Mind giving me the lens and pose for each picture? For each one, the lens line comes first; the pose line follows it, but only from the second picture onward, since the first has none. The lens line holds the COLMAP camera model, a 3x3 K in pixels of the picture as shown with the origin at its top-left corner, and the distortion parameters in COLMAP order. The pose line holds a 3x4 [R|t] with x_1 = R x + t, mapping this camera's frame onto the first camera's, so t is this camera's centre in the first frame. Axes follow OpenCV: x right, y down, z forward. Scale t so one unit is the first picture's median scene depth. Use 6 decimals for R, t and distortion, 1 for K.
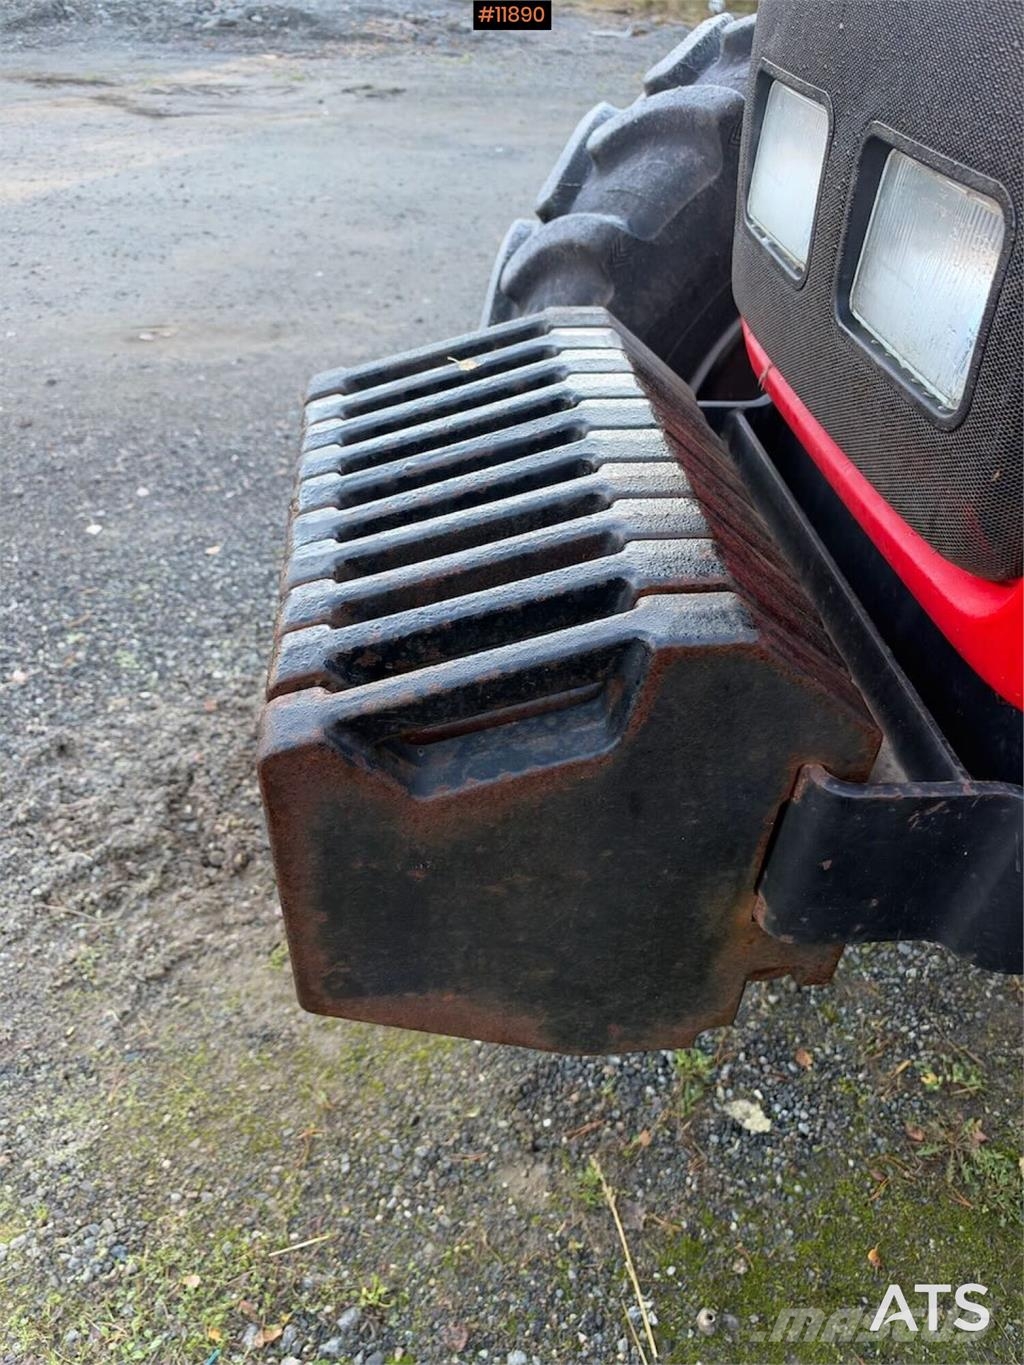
lens RADIAL K [[997.9, 0, 511.2], [0, 997.9, 677.8], [0, 0, 1]] dist [0.075388, -0.130807]
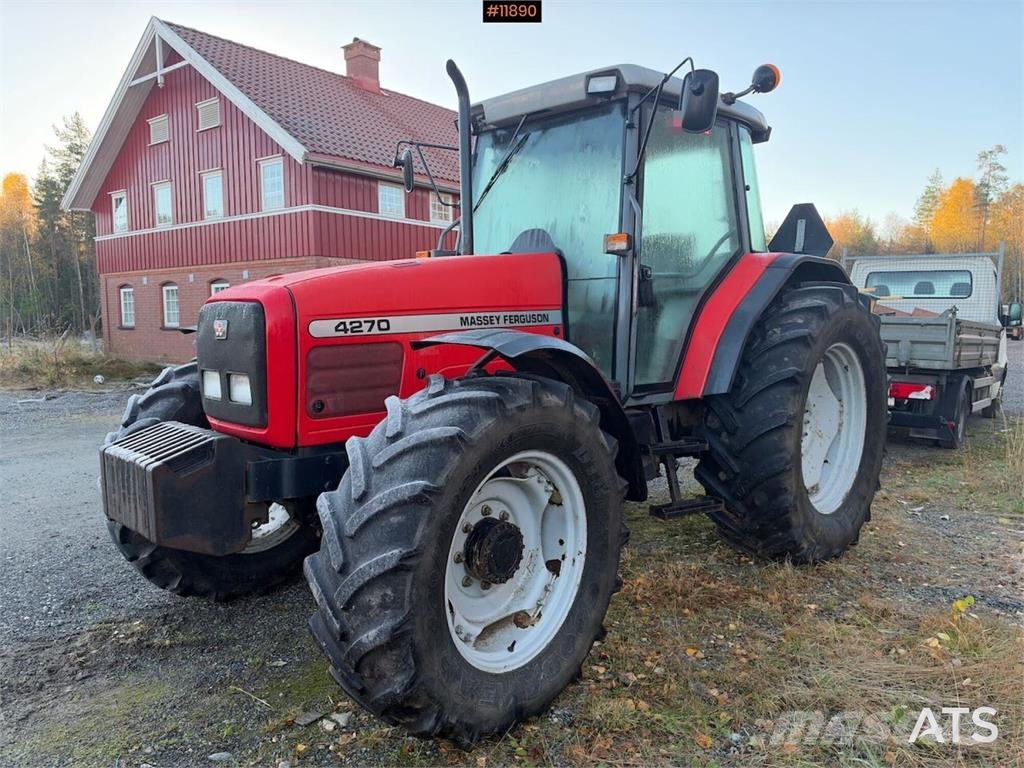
lens RADIAL K [[748.6, 0, 503.3], [0, 748.6, 385.3], [0, 0, 1]] dist [0.075388, -0.130807]
pose [[0.774021, -0.114499, 0.622721, -0.626272], [0.429988, 0.816987, -0.384243, 1.040782], [-0.464759, 0.565175, 0.681598, -1.492534]]
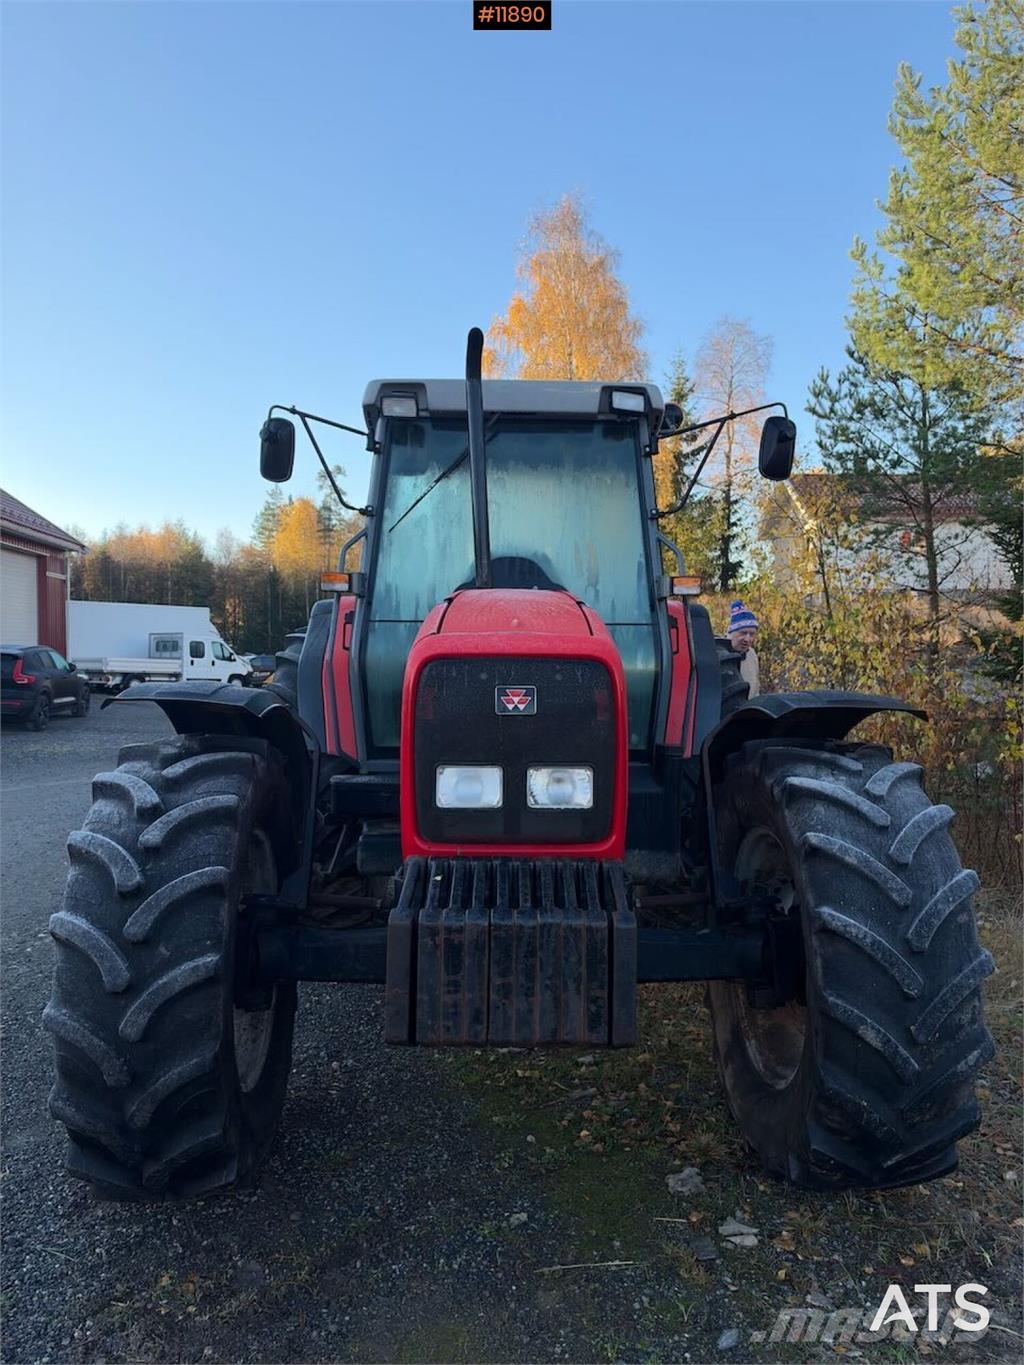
lens RADIAL K [[997.9, 0, 511.2], [0, 997.9, 677.8], [0, 0, 1]] dist [0.075388, -0.130807]
pose [[0.080683, -0.081973, 0.993363, -1.752615], [0.624784, 0.780678, 0.013676, -0.386541], [-0.776618, 0.619534, 0.114203, 0.091771]]
